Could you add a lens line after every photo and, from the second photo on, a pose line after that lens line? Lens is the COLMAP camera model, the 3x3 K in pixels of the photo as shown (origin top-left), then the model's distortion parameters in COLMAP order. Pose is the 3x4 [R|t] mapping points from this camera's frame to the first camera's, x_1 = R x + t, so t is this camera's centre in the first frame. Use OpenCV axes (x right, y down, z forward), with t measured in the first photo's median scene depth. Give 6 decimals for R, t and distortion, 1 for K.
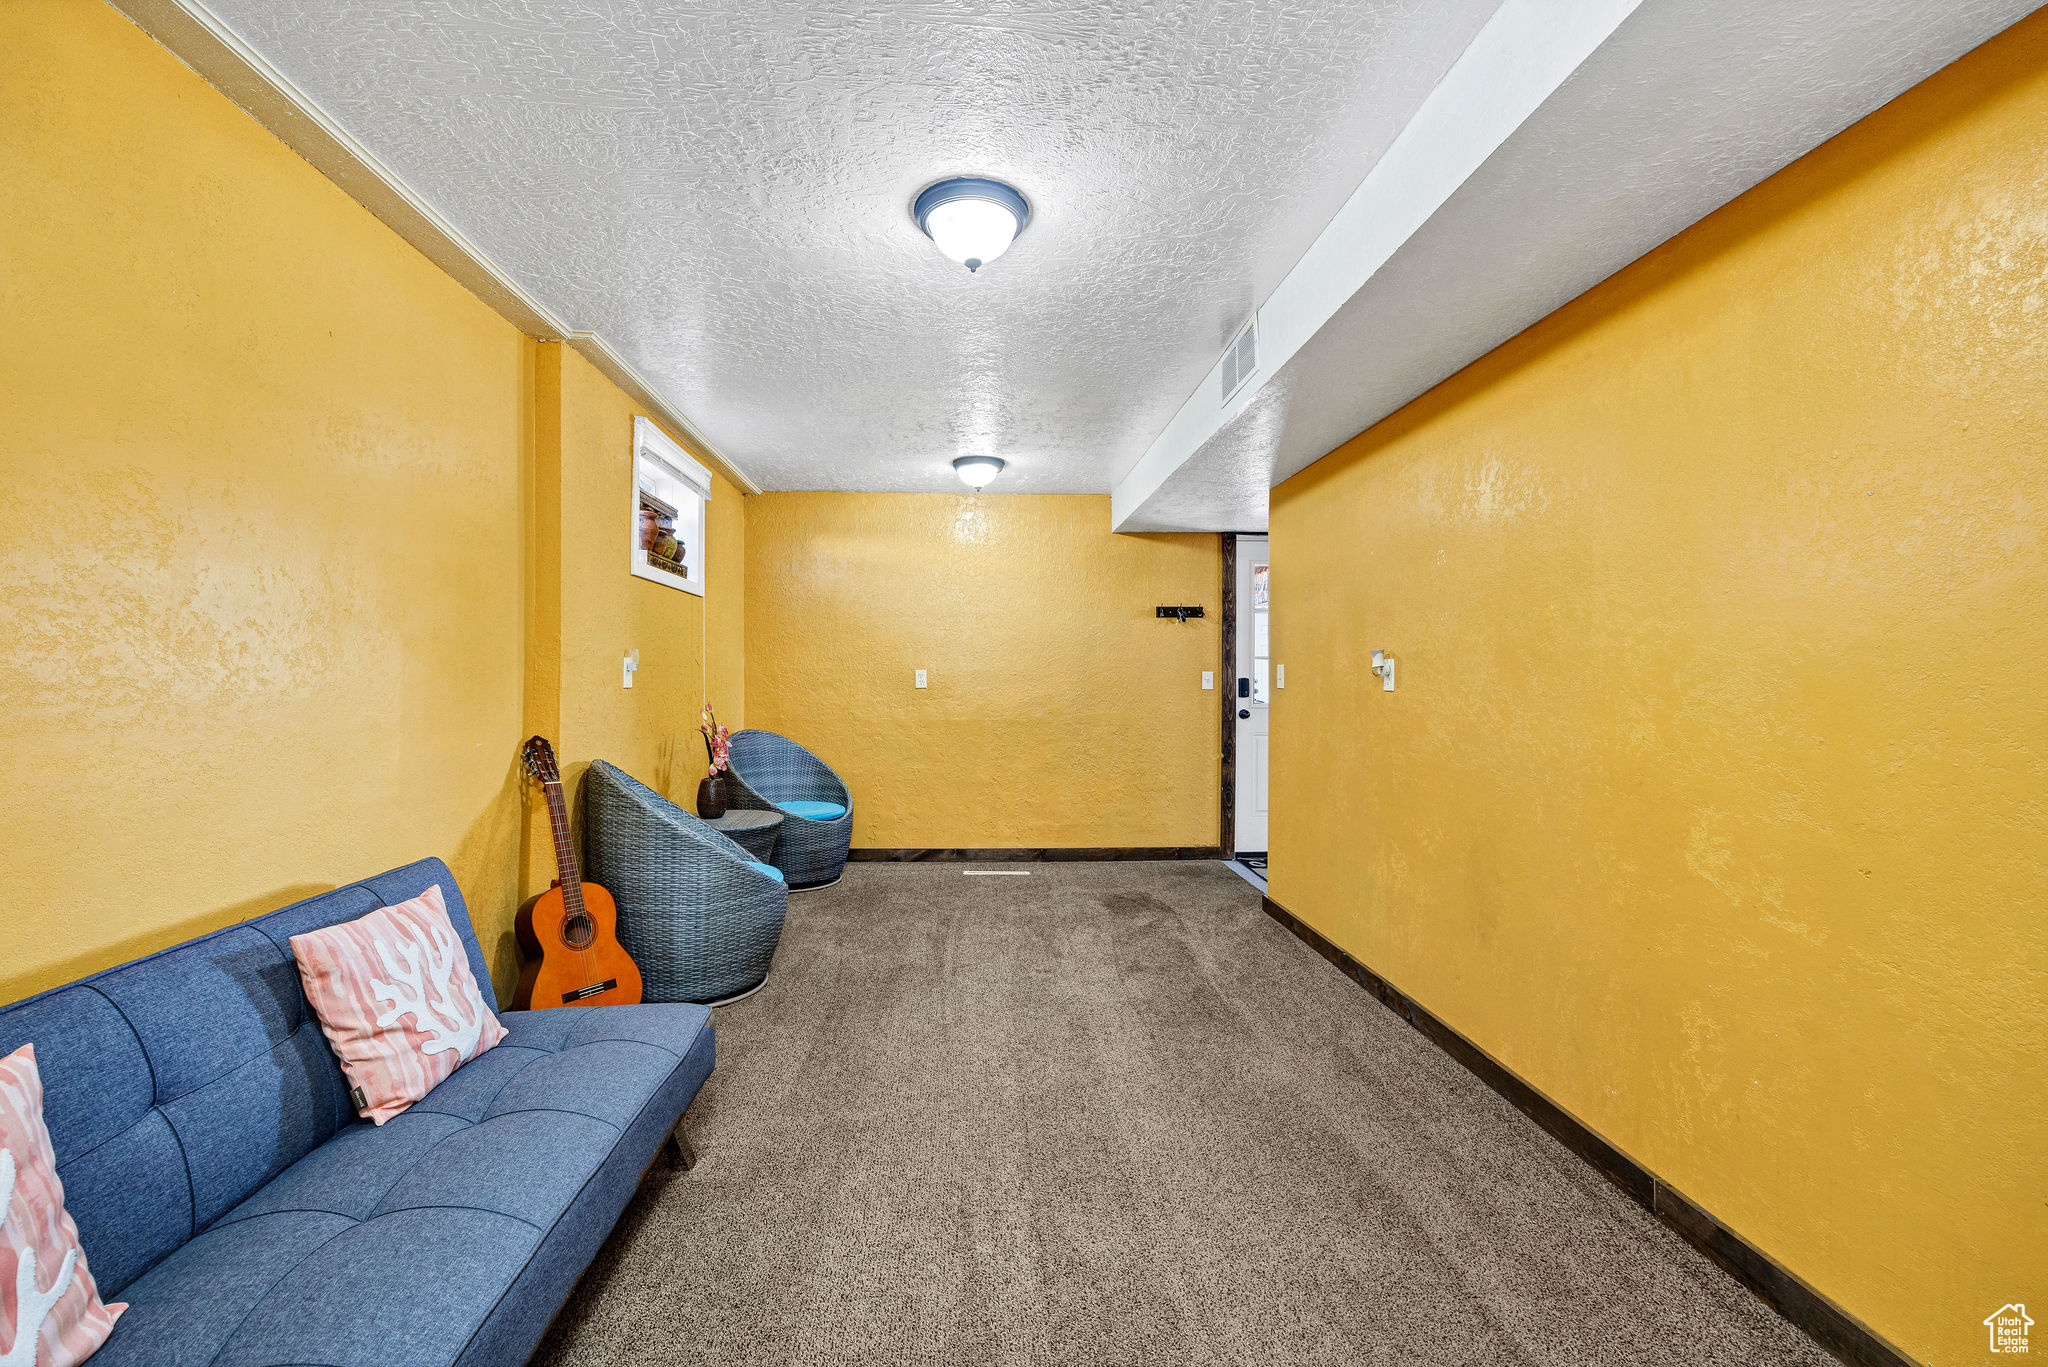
lens RADIAL K [[844.3, 0, 1014.6], [0, 844.3, 676.6], [0, 0, 1]] dist [-0.000315, -0.000039]
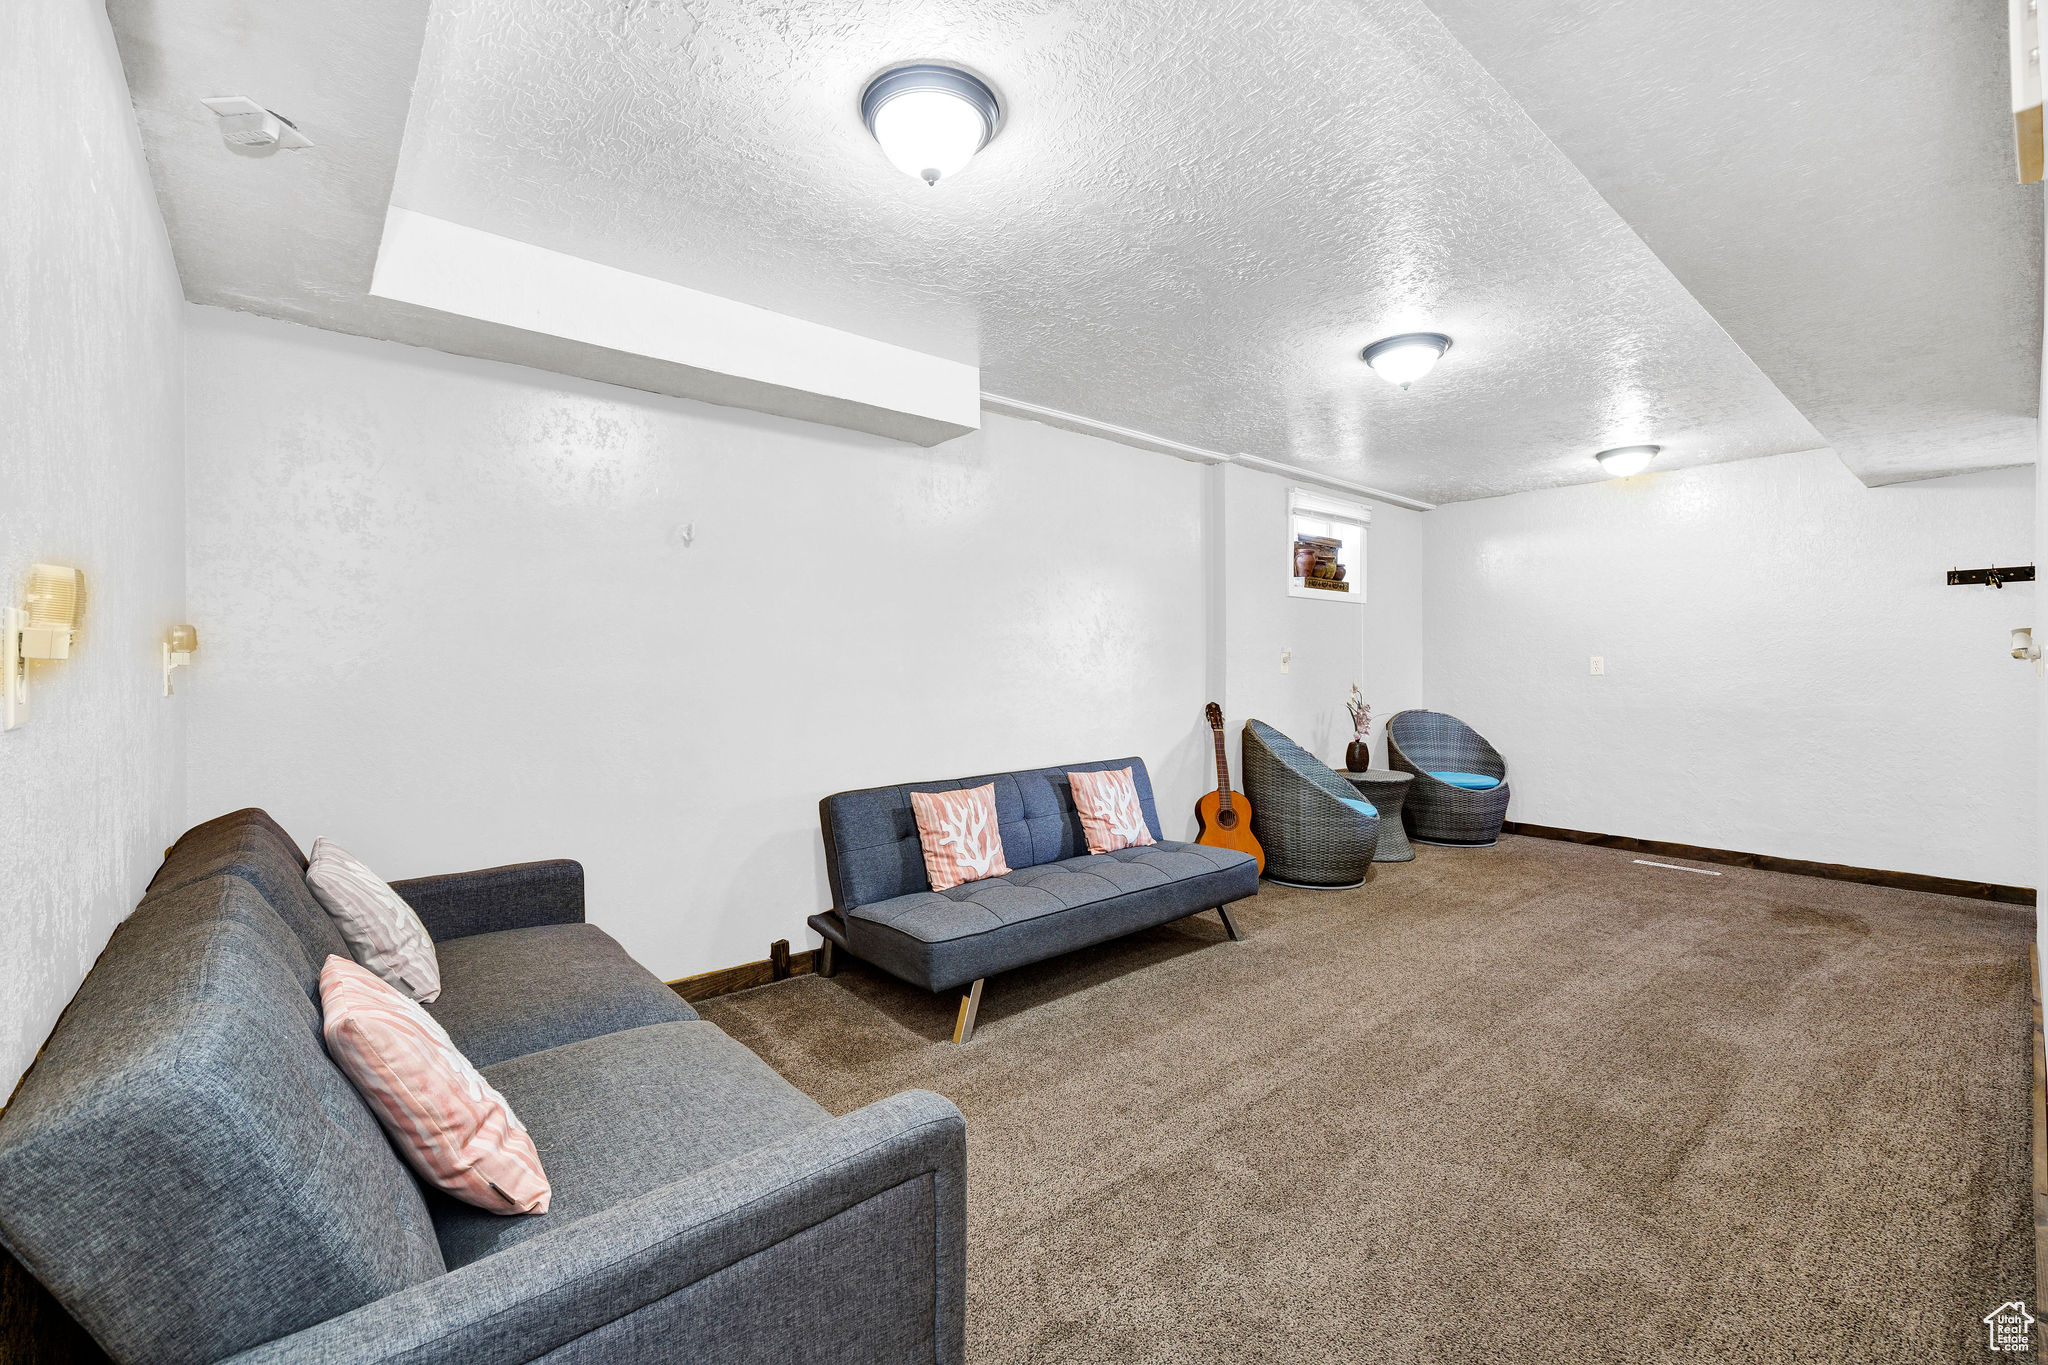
lens RADIAL K [[844.3, 0, 1014.6], [0, 844.3, 675.6], [0, 0, 1]] dist [-0.000315, -0.000039]
pose [[0.596476, 0.001367, -0.802630, 0.543596], [0.008646, 0.999930, 0.008128, 0.000129], [0.802584, -0.011788, 0.596422, -0.315722]]
